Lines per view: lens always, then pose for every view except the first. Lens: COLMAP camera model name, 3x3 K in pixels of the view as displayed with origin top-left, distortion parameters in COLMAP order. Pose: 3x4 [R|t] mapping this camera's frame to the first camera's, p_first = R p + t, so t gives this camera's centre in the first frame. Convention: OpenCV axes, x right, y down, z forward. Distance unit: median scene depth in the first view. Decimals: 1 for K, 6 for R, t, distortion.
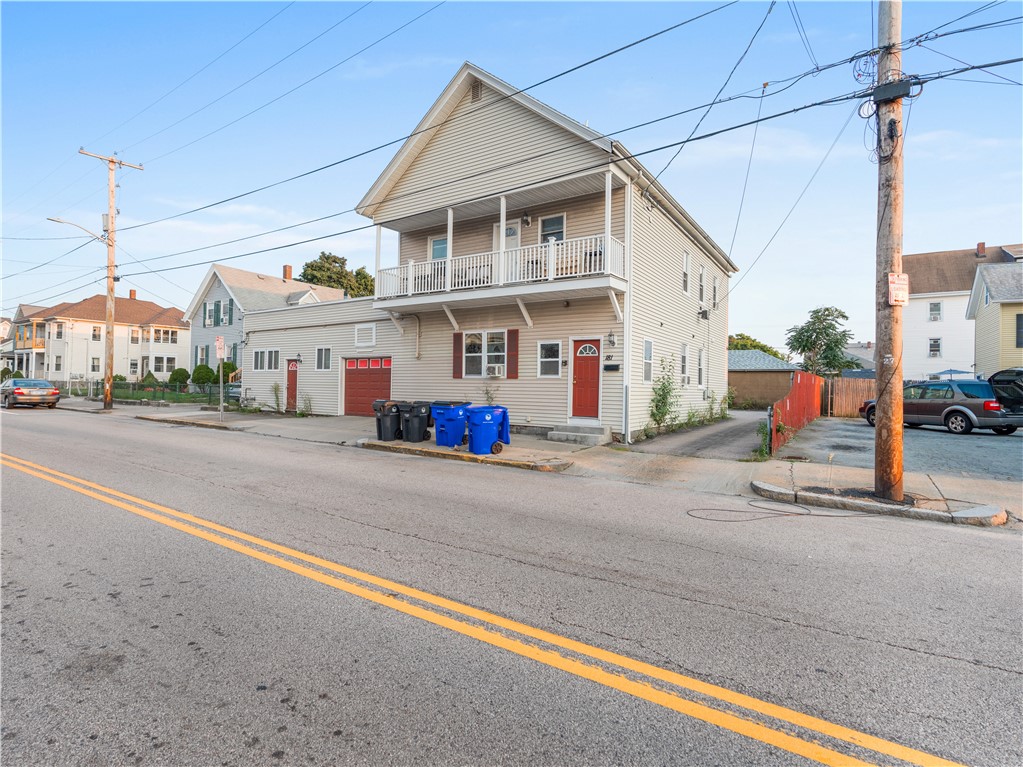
lens RADIAL K [[514.7, 0, 507.0], [0, 514.7, 383.2], [0, 0, 1]] dist [-0.000722, 0.000129]
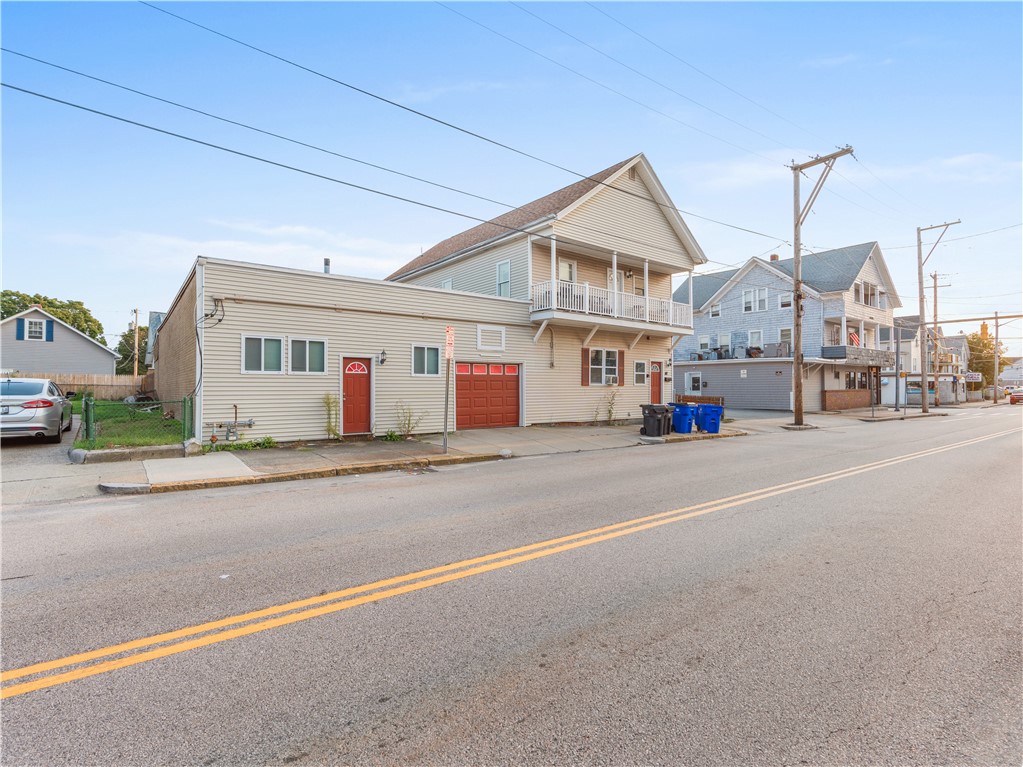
lens RADIAL K [[514.7, 0, 507.0], [0, 514.7, 383.2], [0, 0, 1]] dist [-0.000722, 0.000129]
pose [[0.307763, -0.004514, 0.951452, -1.354082], [0.002105, 0.999990, 0.004063, -0.021732], [-0.951461, 0.000752, 0.307769, 0.840968]]
